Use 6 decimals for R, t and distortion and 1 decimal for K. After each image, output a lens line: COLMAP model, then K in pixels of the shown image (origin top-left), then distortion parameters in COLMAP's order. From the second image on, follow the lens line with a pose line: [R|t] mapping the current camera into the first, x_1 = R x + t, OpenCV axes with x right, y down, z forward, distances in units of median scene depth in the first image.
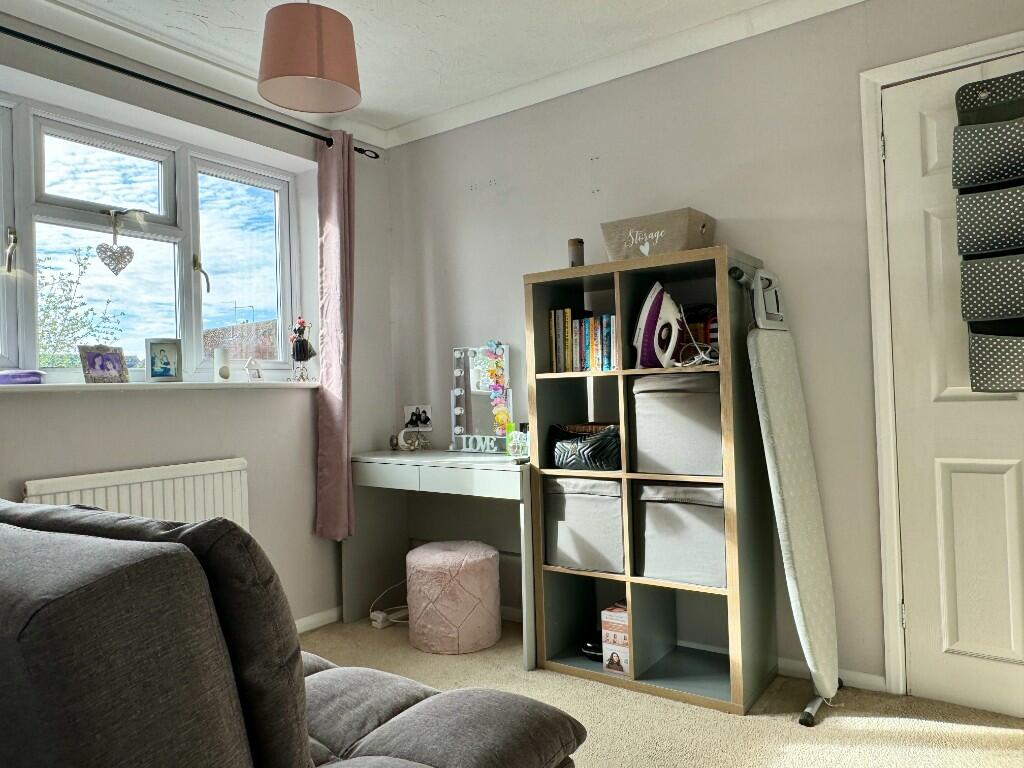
lens RADIAL K [[715.4, 0, 491.2], [0, 715.4, 393.4], [0, 0, 1]] dist [0.075519, -0.069953]
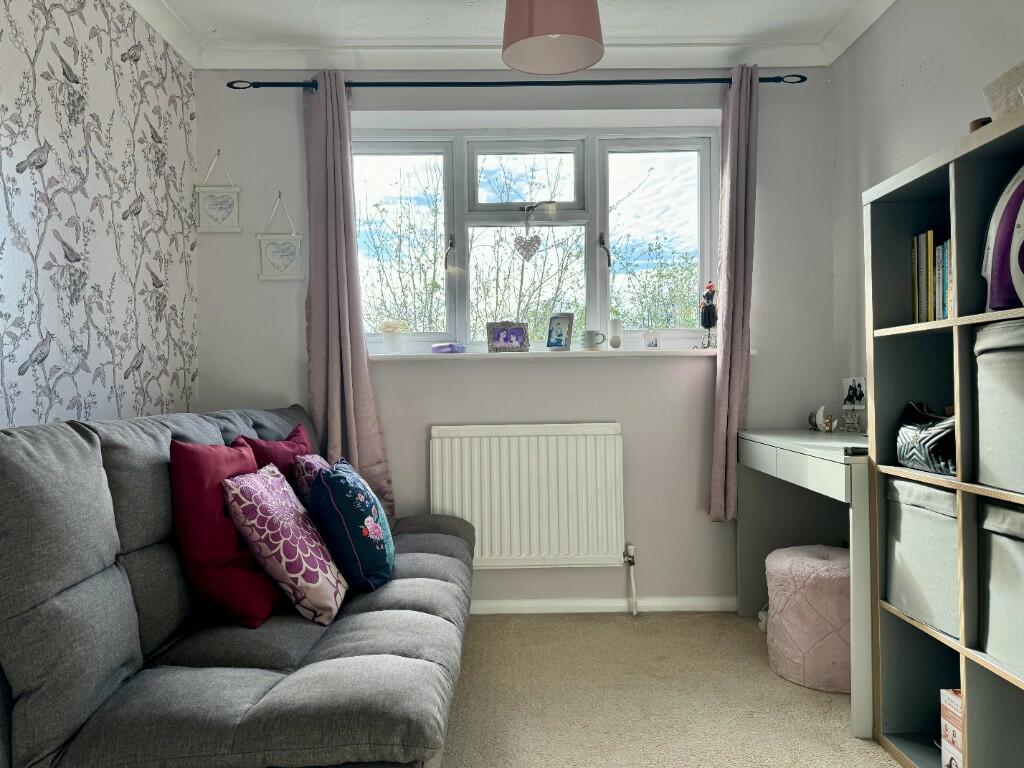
lens RADIAL K [[715.4, 0, 511.9], [0, 715.4, 390.3], [0, 0, 1]] dist [0.075519, -0.069953]
pose [[0.605183, 0.027062, -0.795626, 0.414195], [-0.006097, 0.999550, 0.029361, 0.013438], [0.796063, -0.012918, 0.605076, 0.277911]]
